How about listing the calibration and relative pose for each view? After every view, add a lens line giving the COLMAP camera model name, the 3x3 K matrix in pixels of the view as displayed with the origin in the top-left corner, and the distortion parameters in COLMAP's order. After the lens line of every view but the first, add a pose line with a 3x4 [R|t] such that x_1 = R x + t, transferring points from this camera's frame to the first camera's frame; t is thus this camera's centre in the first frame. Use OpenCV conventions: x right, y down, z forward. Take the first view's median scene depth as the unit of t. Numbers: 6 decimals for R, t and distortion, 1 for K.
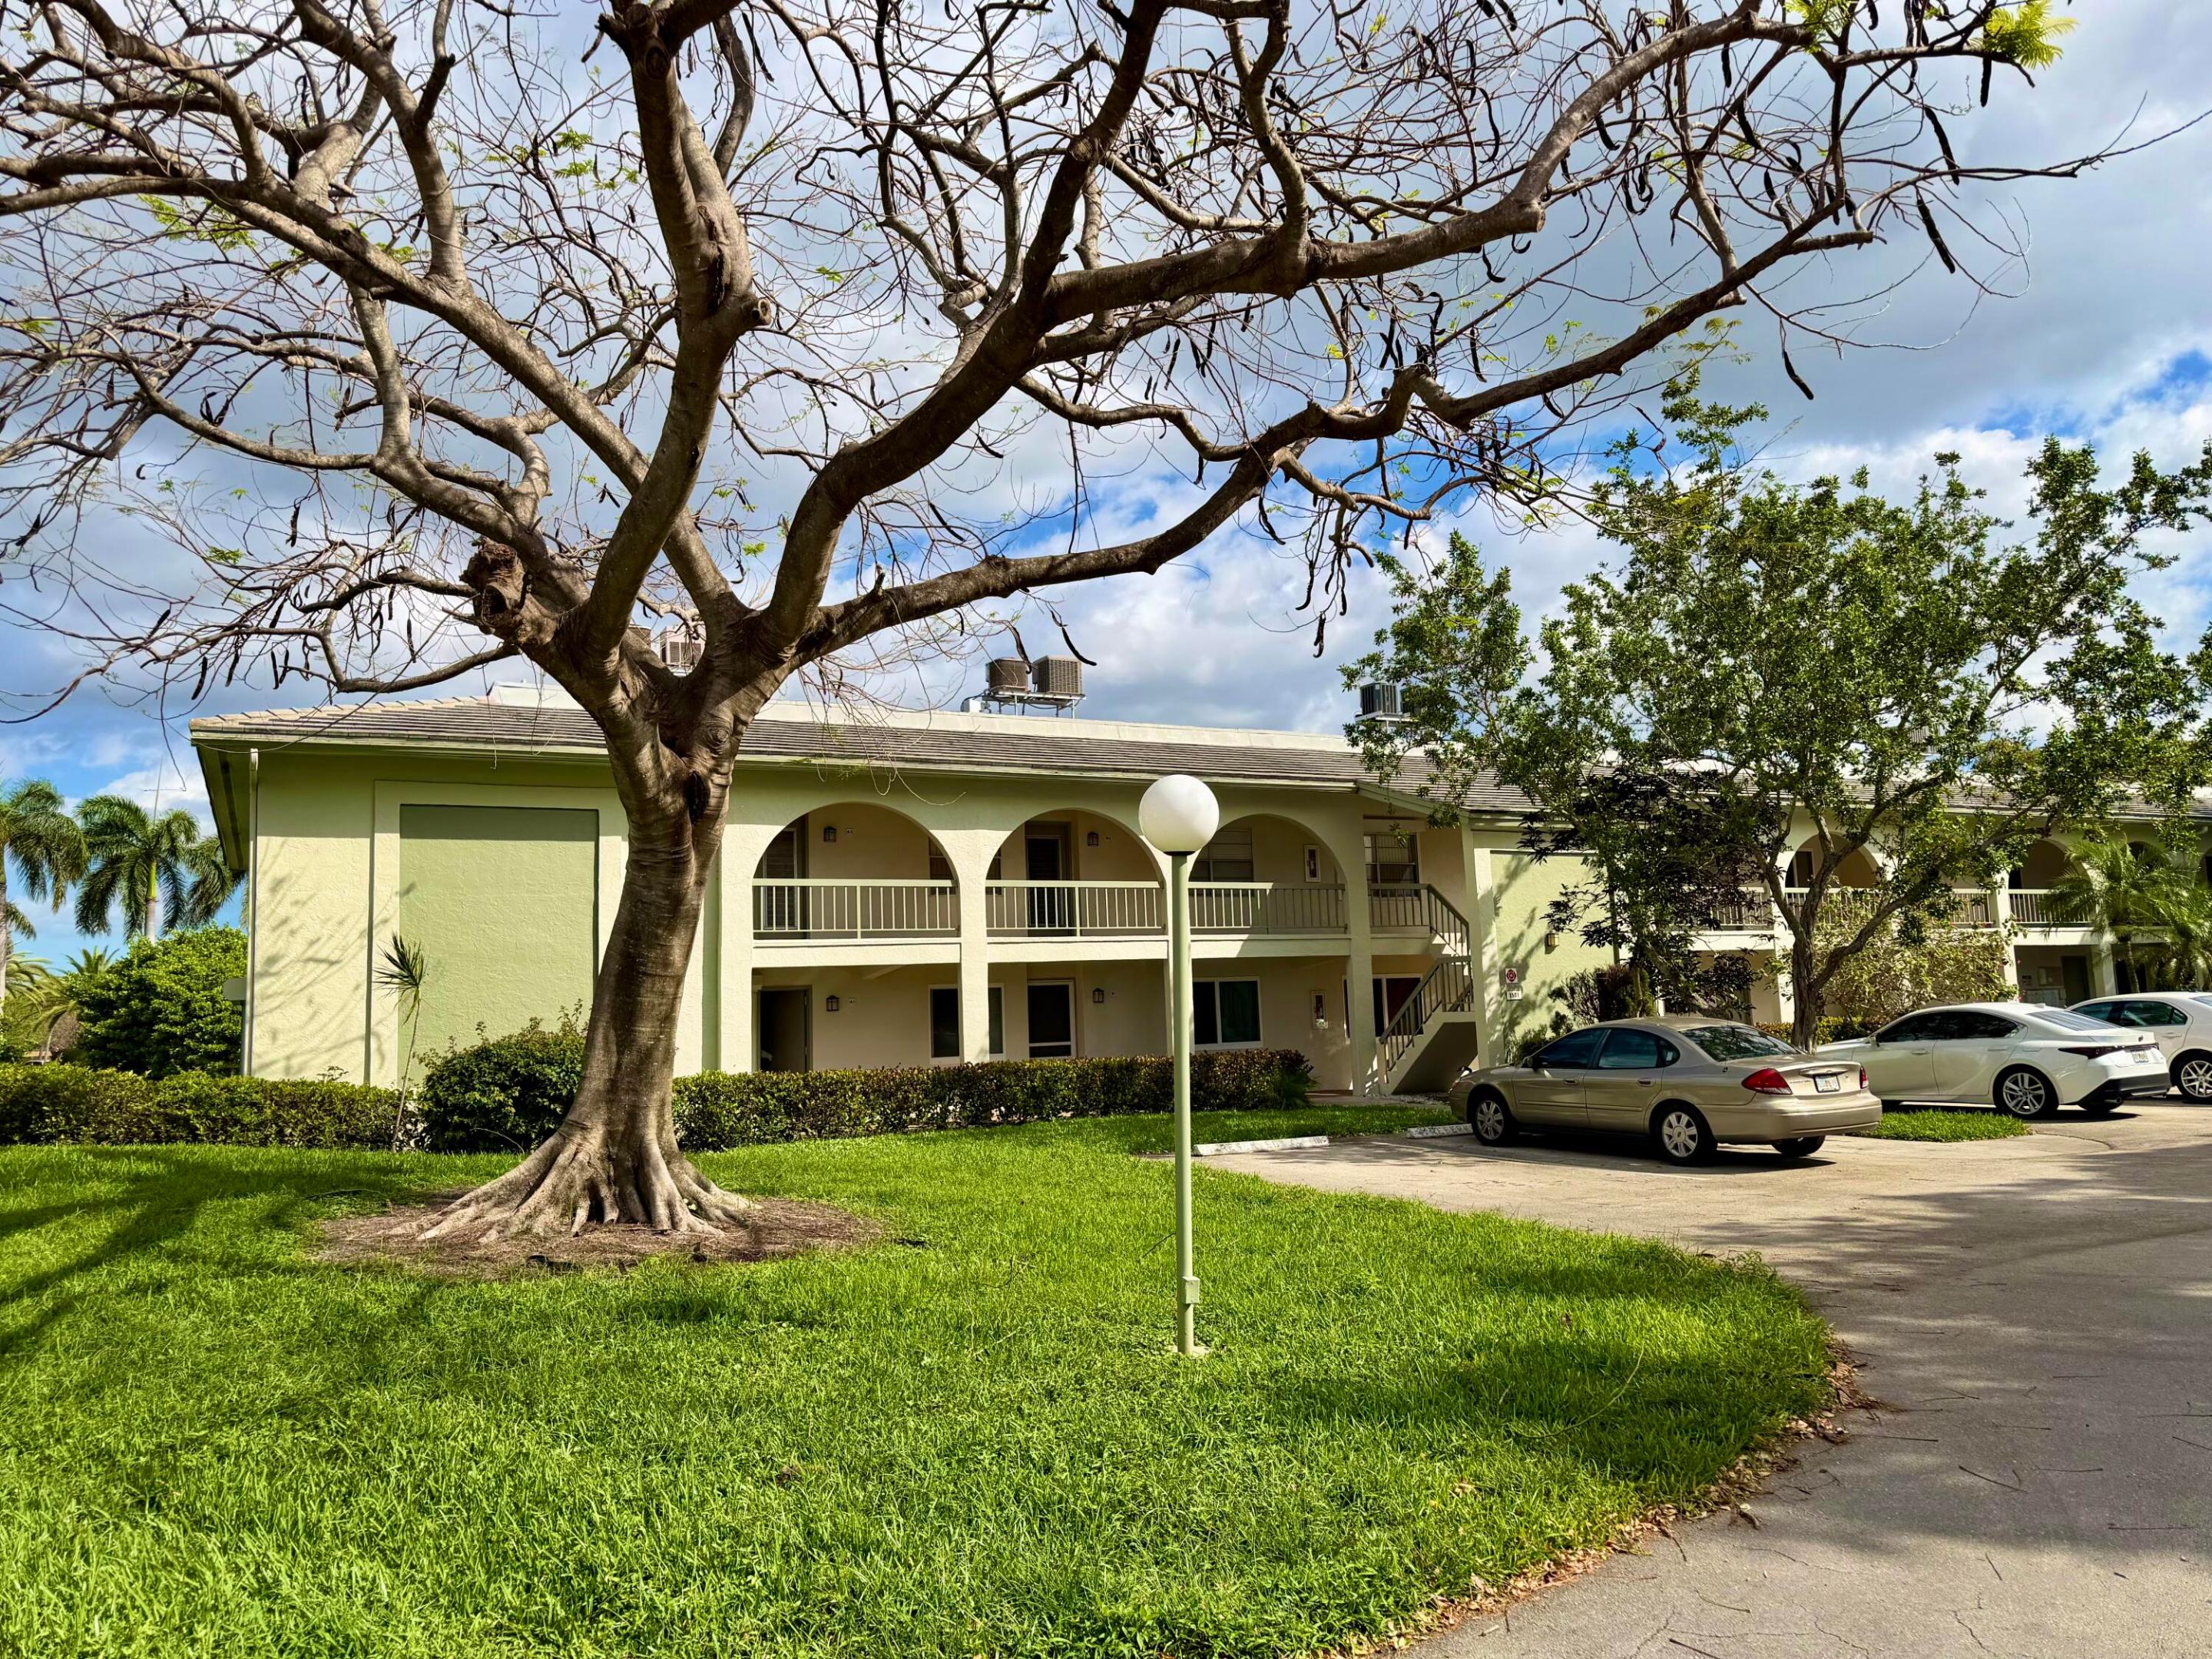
lens RADIAL K [[1583.5, 0, 1101.0], [0, 1583.5, 856.3], [0, 0, 1]] dist [0.091971, -0.148034]
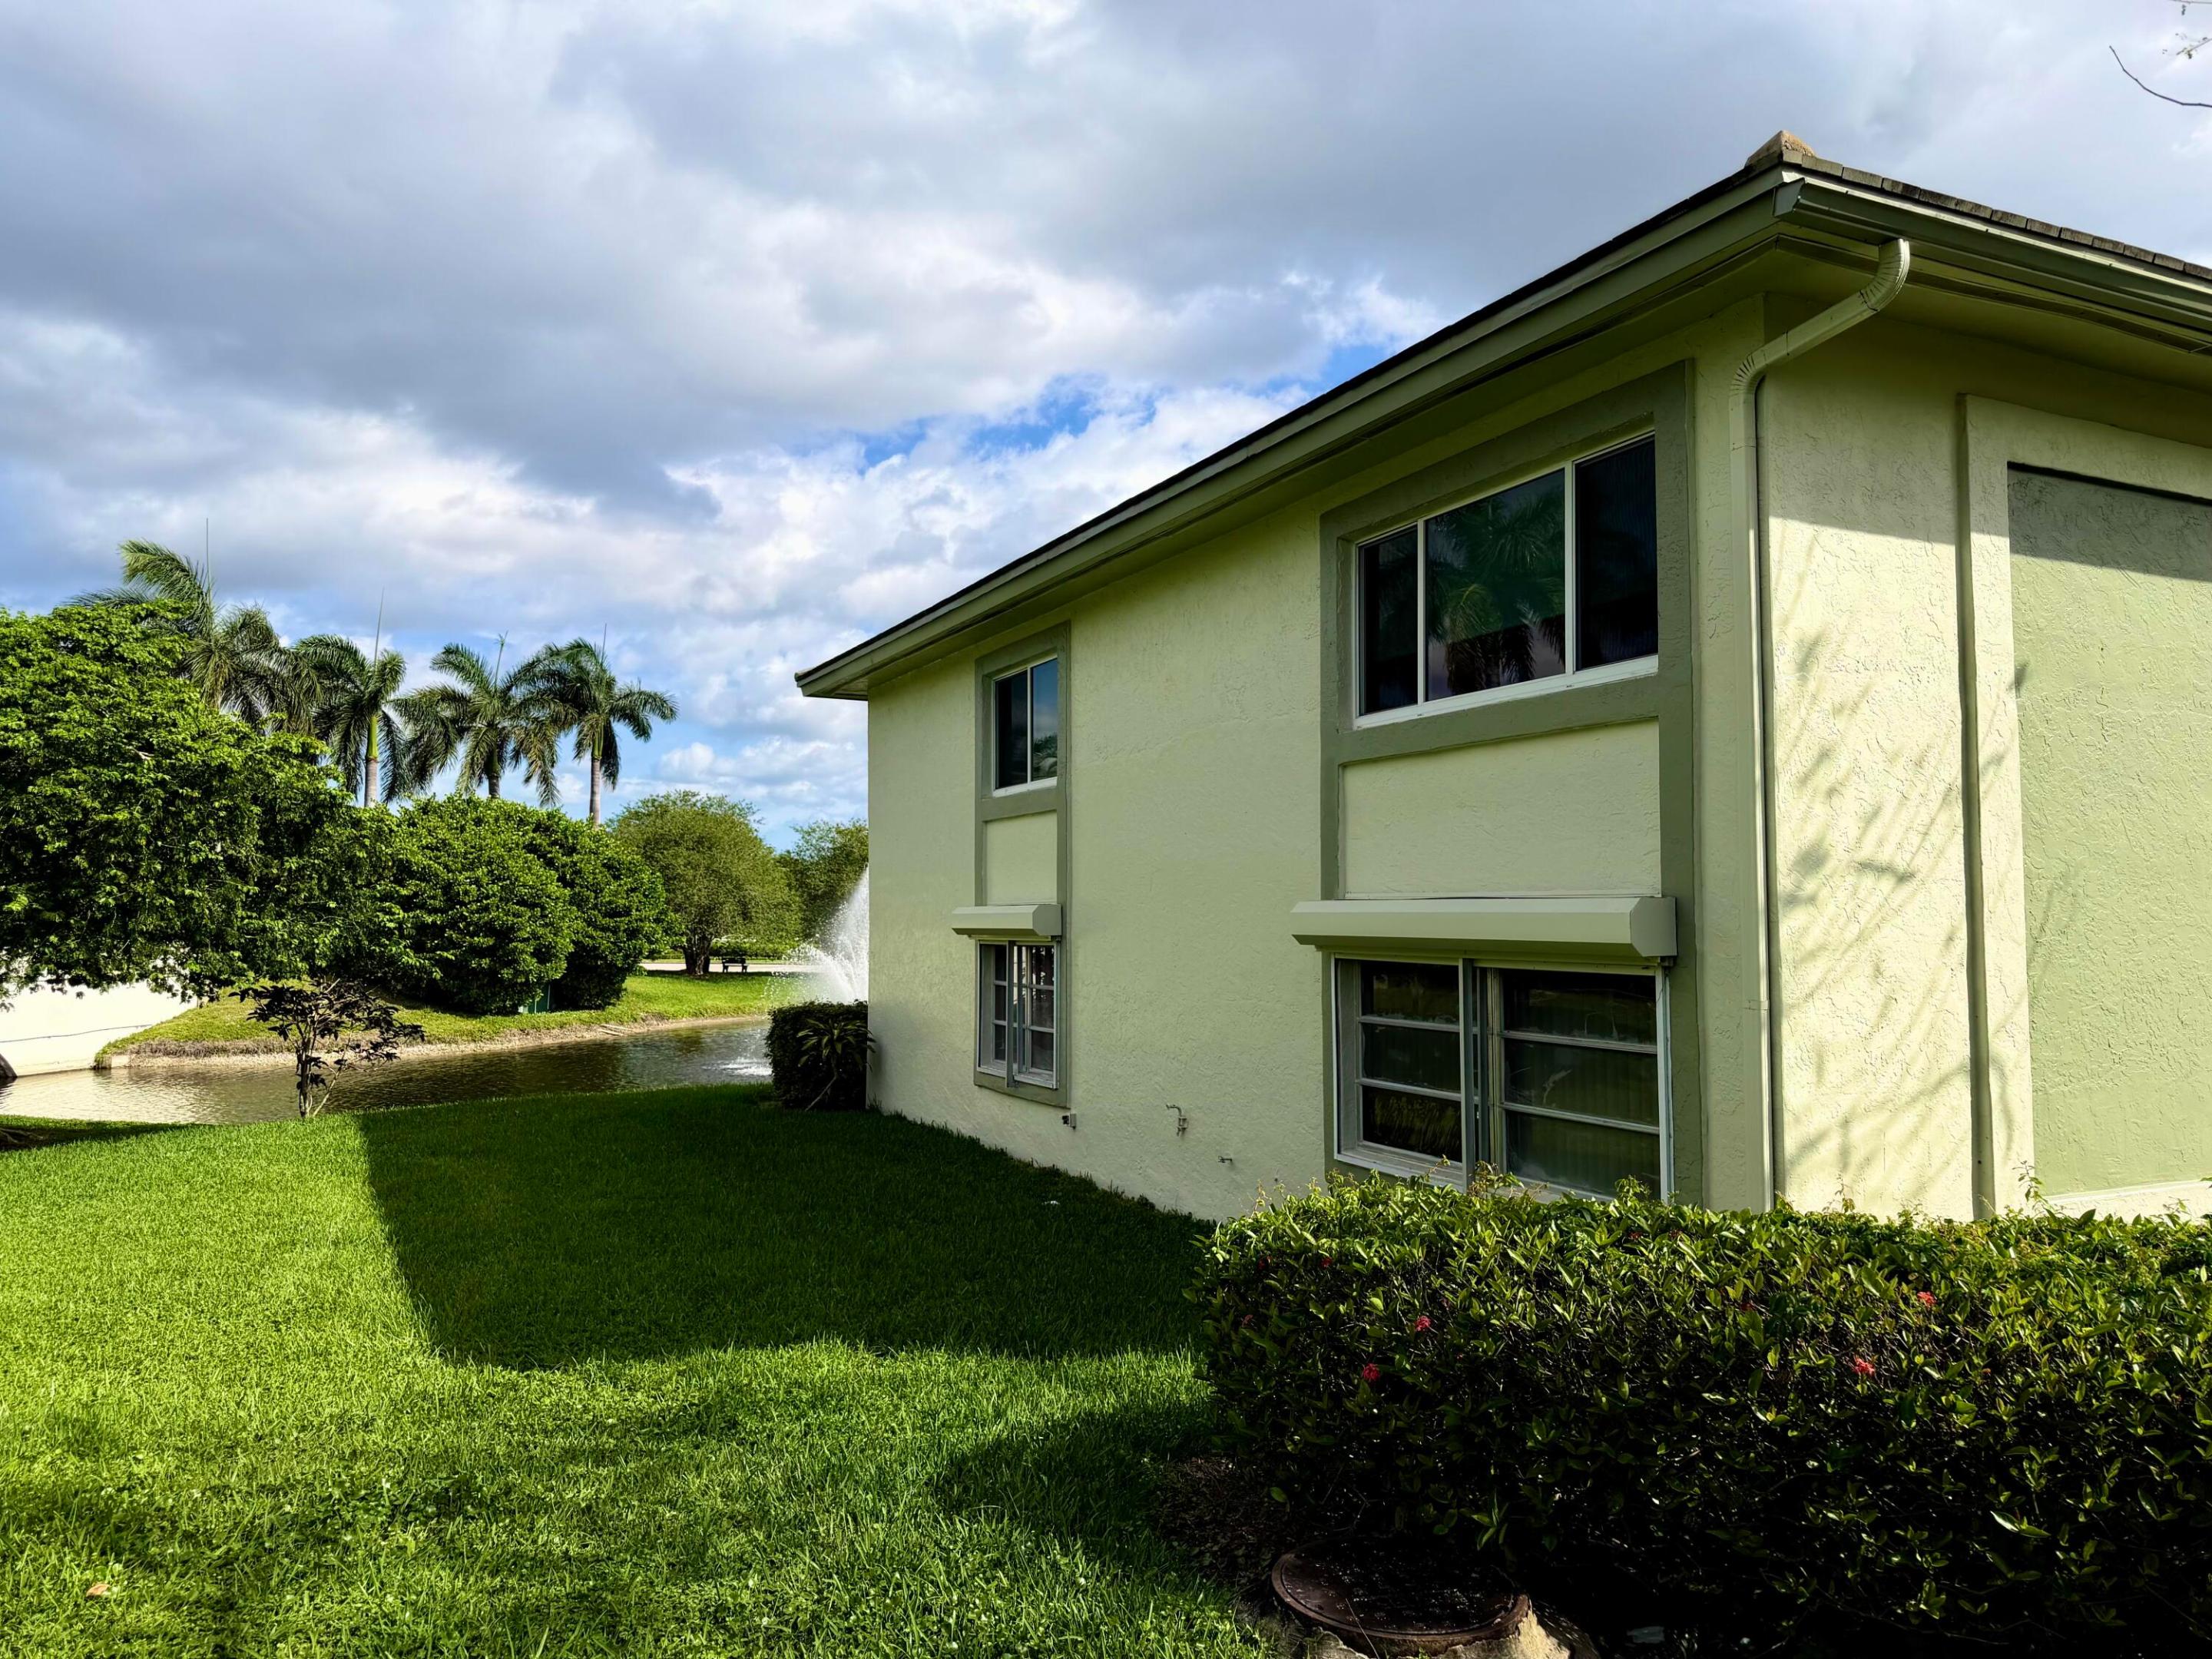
lens RADIAL K [[1583.5, 0, 1101.0], [0, 1583.5, 856.3], [0, 0, 1]] dist [0.091971, -0.148034]
pose [[0.999067, 0.029536, -0.031514, -0.548560], [-0.027442, 0.997512, 0.064932, 0.036327], [0.033354, -0.064006, 0.997392, 0.512025]]
